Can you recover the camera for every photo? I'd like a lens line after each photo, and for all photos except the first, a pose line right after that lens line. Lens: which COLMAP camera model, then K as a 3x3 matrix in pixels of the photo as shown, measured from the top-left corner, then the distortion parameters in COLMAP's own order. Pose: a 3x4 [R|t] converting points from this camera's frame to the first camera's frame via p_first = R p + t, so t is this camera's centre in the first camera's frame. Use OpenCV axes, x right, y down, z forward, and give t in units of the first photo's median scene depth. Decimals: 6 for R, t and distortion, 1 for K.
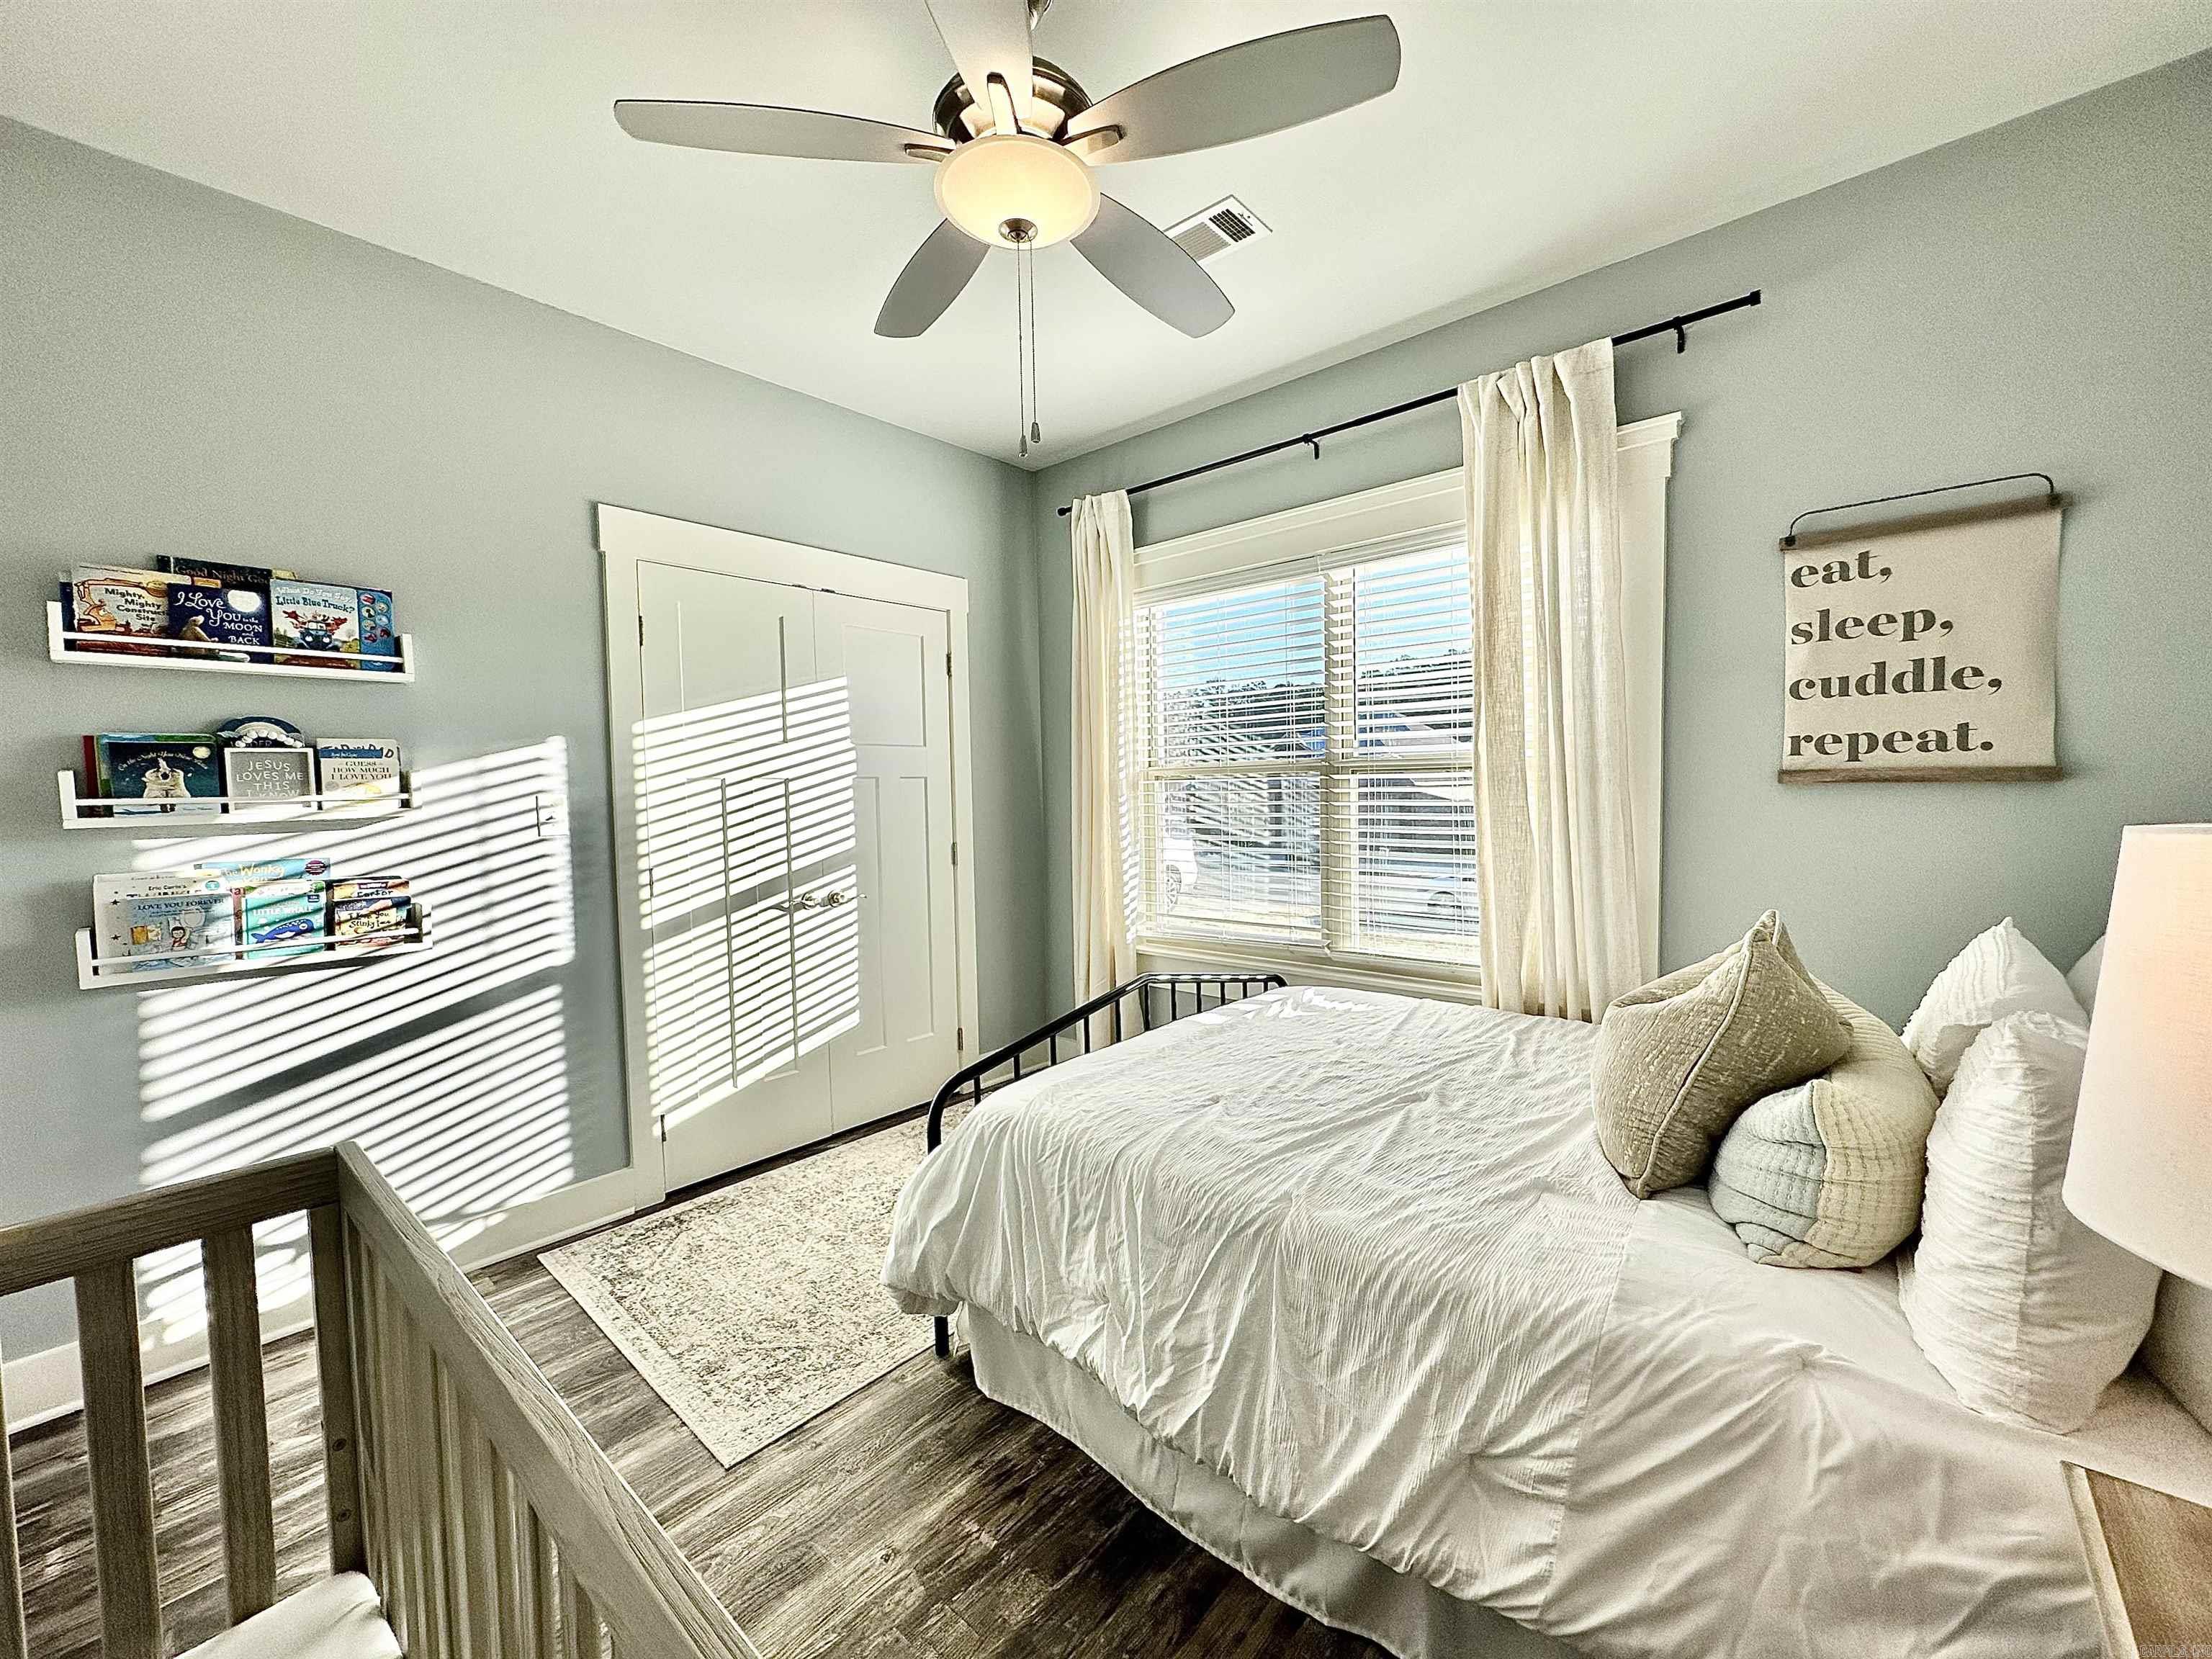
lens RADIAL K [[879.1, 0, 1106.1], [0, 879.1, 827.5], [0, 0, 1]] dist [-0.001732, 0.000202]
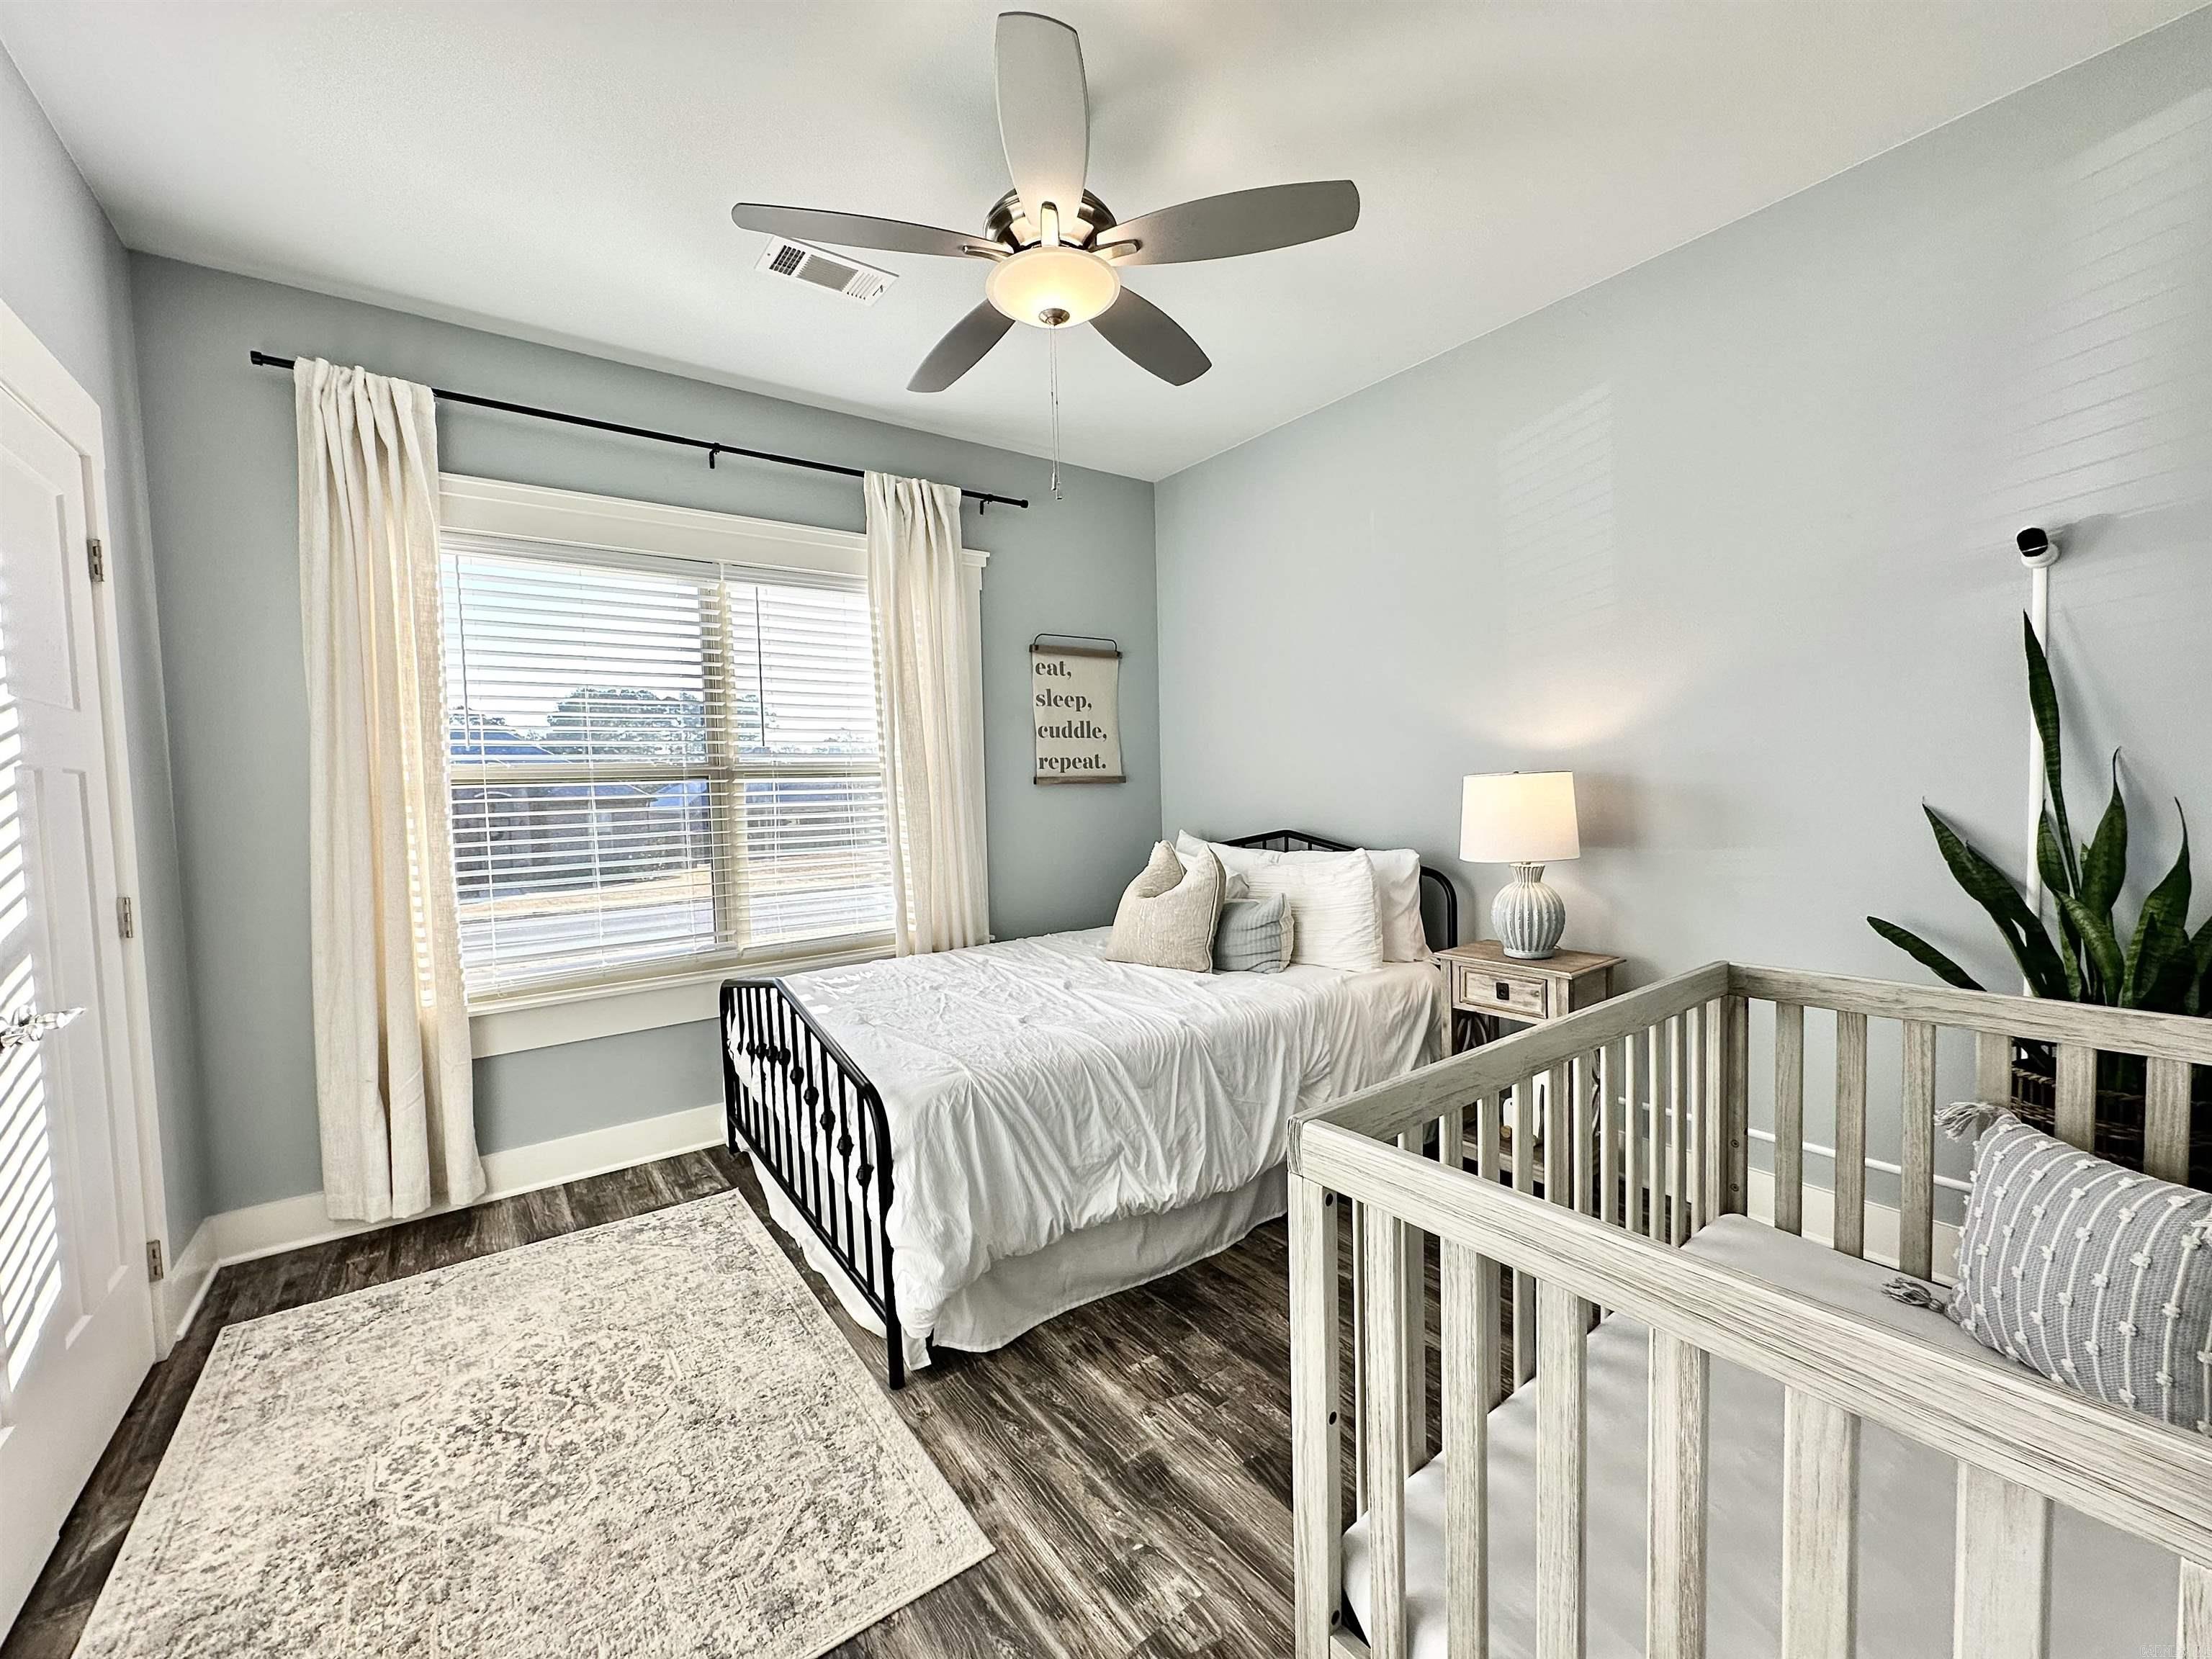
lens RADIAL K [[879.1, 0, 1106.1], [0, 879.1, 827.5], [0, 0, 1]] dist [-0.001732, 0.000202]
pose [[0.215486, -0.033584, 0.975929, -0.957039], [0.069799, 0.997382, 0.018911, 0.011685], [-0.974009, 0.064043, 0.217266, 0.518091]]
